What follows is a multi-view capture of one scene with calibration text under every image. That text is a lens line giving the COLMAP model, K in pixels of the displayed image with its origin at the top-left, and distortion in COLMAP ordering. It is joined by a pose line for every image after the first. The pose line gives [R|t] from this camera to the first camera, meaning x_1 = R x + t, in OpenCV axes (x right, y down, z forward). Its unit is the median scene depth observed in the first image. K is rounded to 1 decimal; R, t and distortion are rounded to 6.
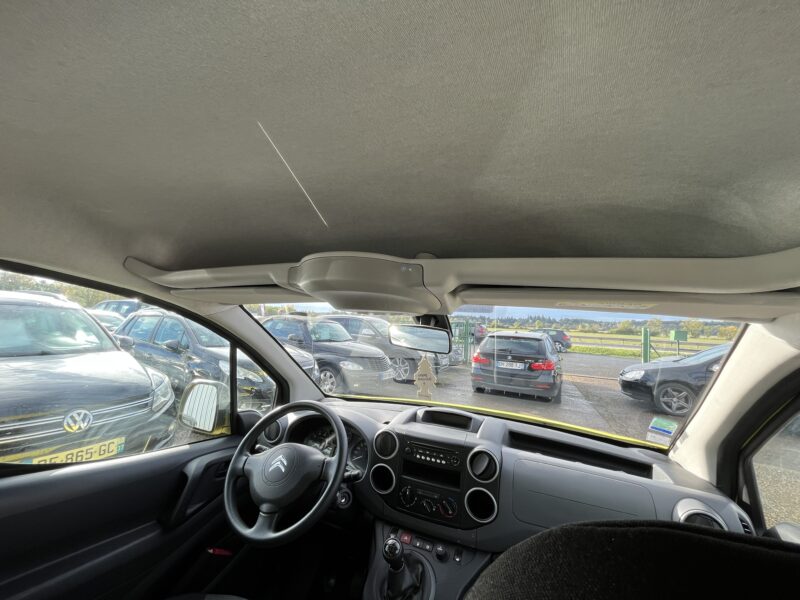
lens RADIAL K [[320.0, 0, 398.9], [0, 320.0, 298.1], [0, 0, 1]] dist [-0.002975, 0.000608]
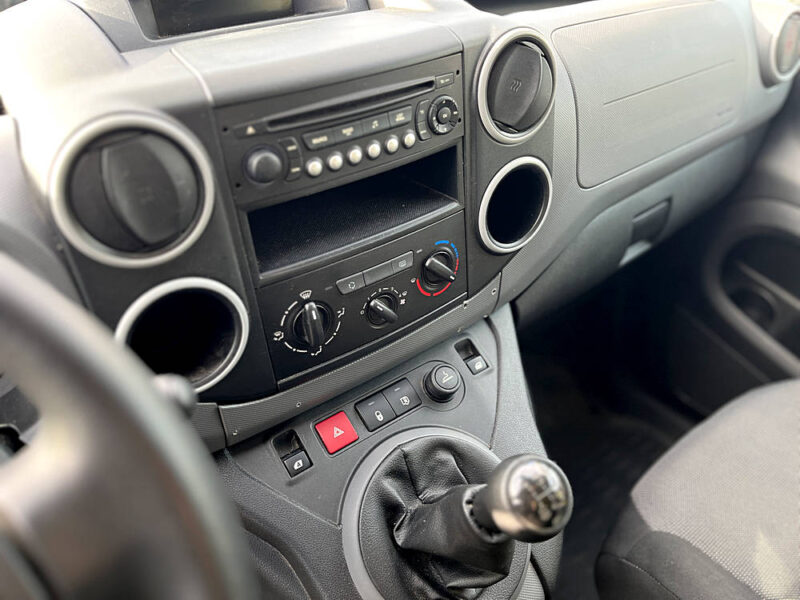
lens RADIAL K [[609.8, 0, 401.2], [0, 609.8, 303.1], [0, 0, 1]] dist [0.033291, -0.031674]
pose [[0.504658, -0.563741, 0.653848, -0.221221], [-0.026870, 0.746742, 0.664571, 0.269099], [-0.862901, -0.352950, 0.361702, 0.720387]]
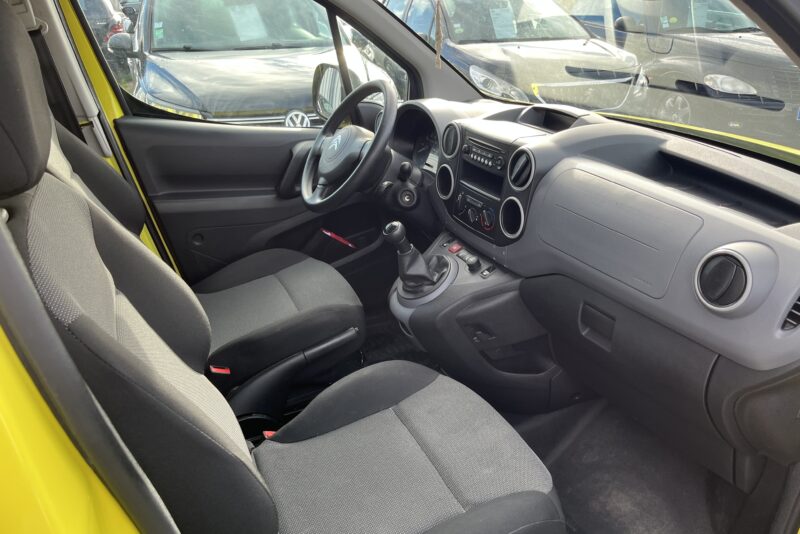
lens RADIAL K [[613.9, 0, 401.4], [0, 613.9, 272.9], [0, 0, 1]] dist [0.069548, -0.000292]
pose [[0.731501, 0.229313, -0.642123, 0.874076], [0.093538, 0.899096, 0.427641, 0.102405], [0.675394, -0.372882, 0.636241, -0.123826]]
